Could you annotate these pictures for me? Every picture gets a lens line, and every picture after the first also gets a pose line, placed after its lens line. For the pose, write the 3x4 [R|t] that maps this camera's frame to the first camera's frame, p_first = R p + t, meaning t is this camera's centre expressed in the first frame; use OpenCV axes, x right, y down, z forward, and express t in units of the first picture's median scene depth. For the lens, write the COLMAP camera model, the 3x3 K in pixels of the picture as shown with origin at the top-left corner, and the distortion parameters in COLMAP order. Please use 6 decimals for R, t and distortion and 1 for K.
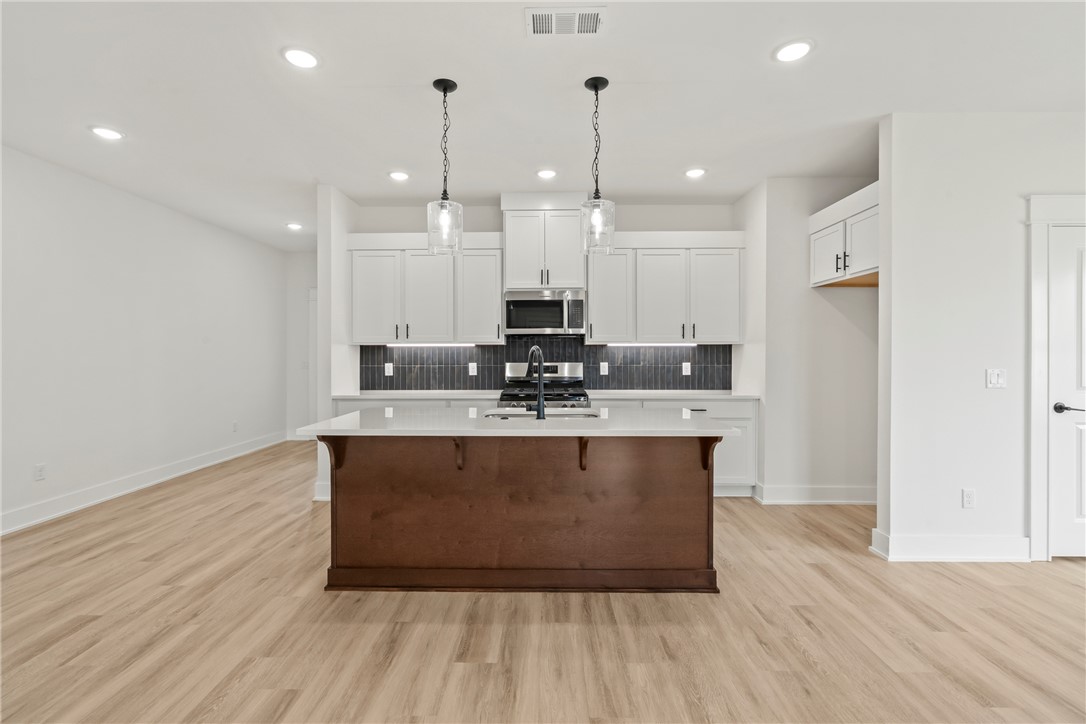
lens RADIAL K [[496.7, 0, 540.2], [0, 496.7, 354.7], [0, 0, 1]] dist [0.000008, 0.001374]
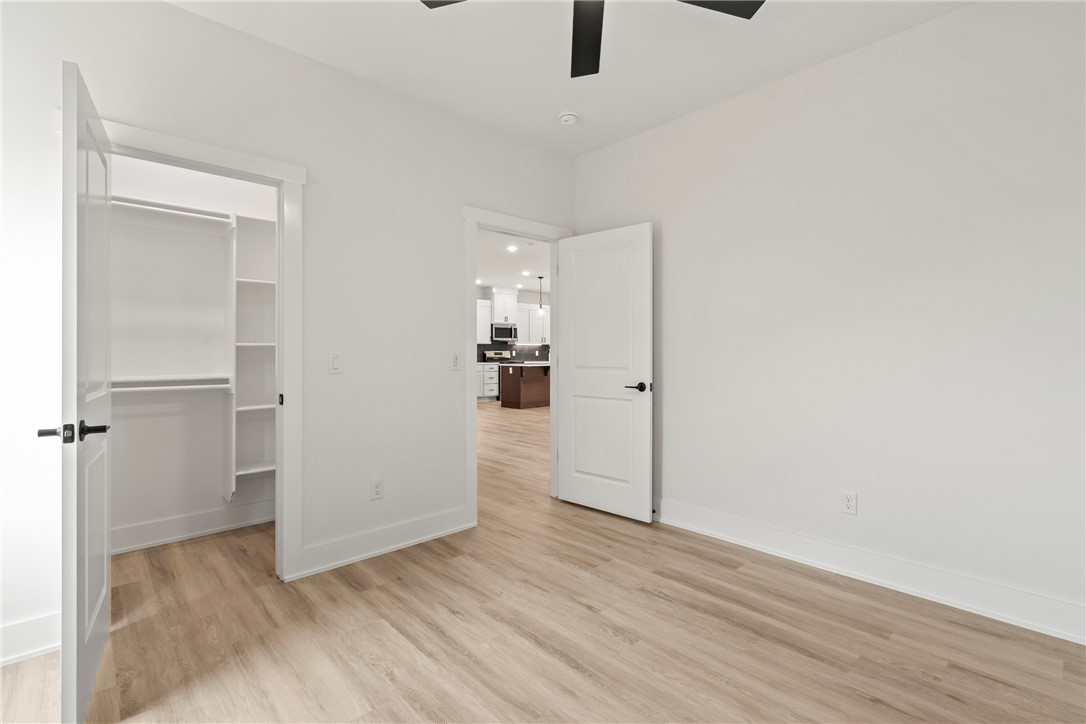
lens RADIAL K [[496.7, 0, 540.2], [0, 496.7, 354.7], [0, 0, 1]] dist [0.000008, 0.001374]
pose [[0.725451, -0.005881, 0.688249, -1.583634], [-0.007728, 0.999831, 0.016690, -0.010282], [-0.688231, -0.017426, 0.725283, -0.993207]]
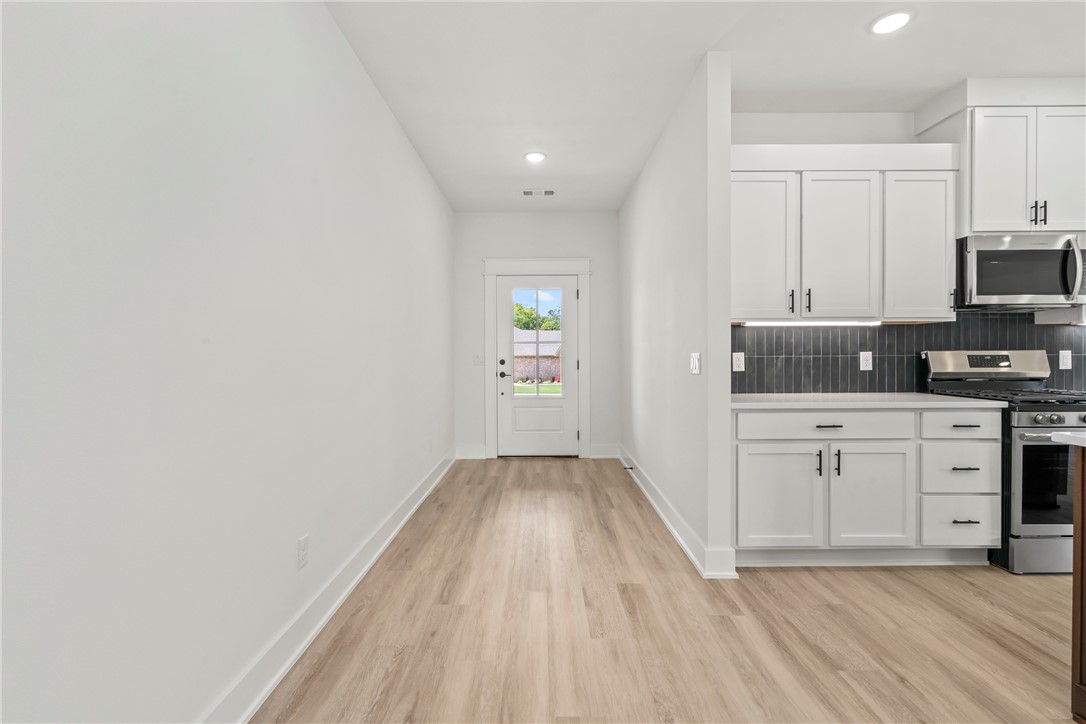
lens RADIAL K [[514.6, 0, 521.7], [0, 514.6, 352.4], [0, 0, 1]] dist [0.000941, 0.000544]
pose [[0.999909, -0.003208, 0.013101, -0.605818], [0.002912, 0.999742, 0.022535, 0.001136], [-0.013169, -0.022495, 0.999660, 0.335790]]
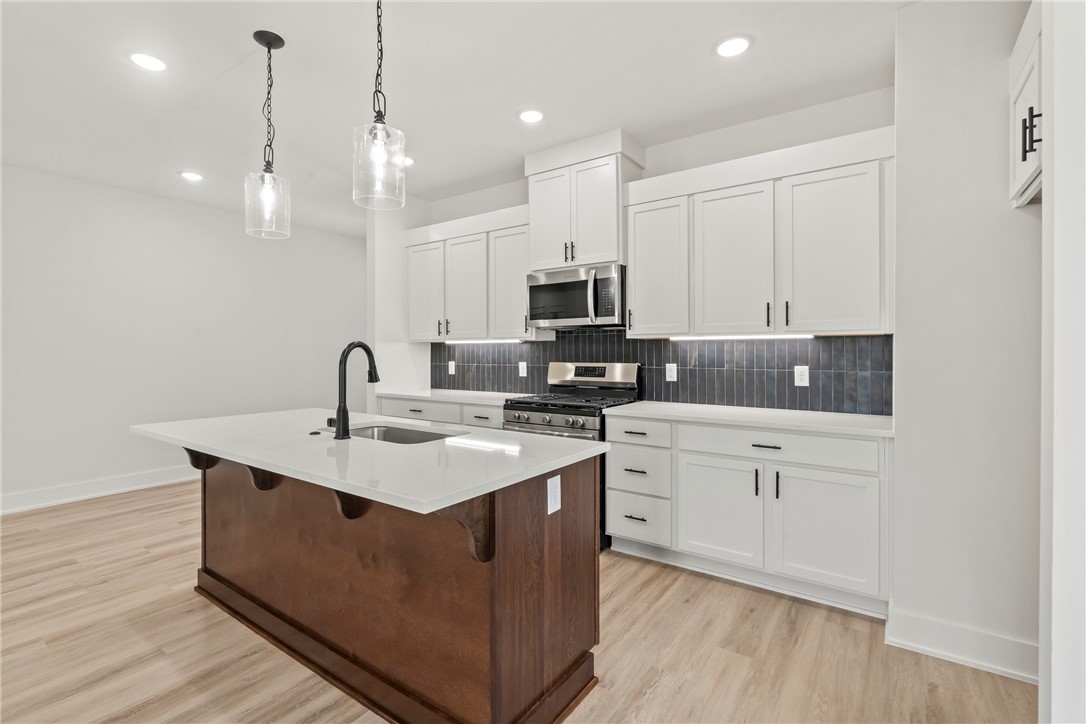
lens RADIAL K [[496.7, 0, 540.2], [0, 496.7, 354.7], [0, 0, 1]] dist [0.000008, 0.001374]
pose [[0.823121, 0.003855, -0.567853, 0.382609], [-0.000876, 0.999984, 0.005519, -0.001032], [0.567865, -0.004045, 0.823112, 0.315798]]
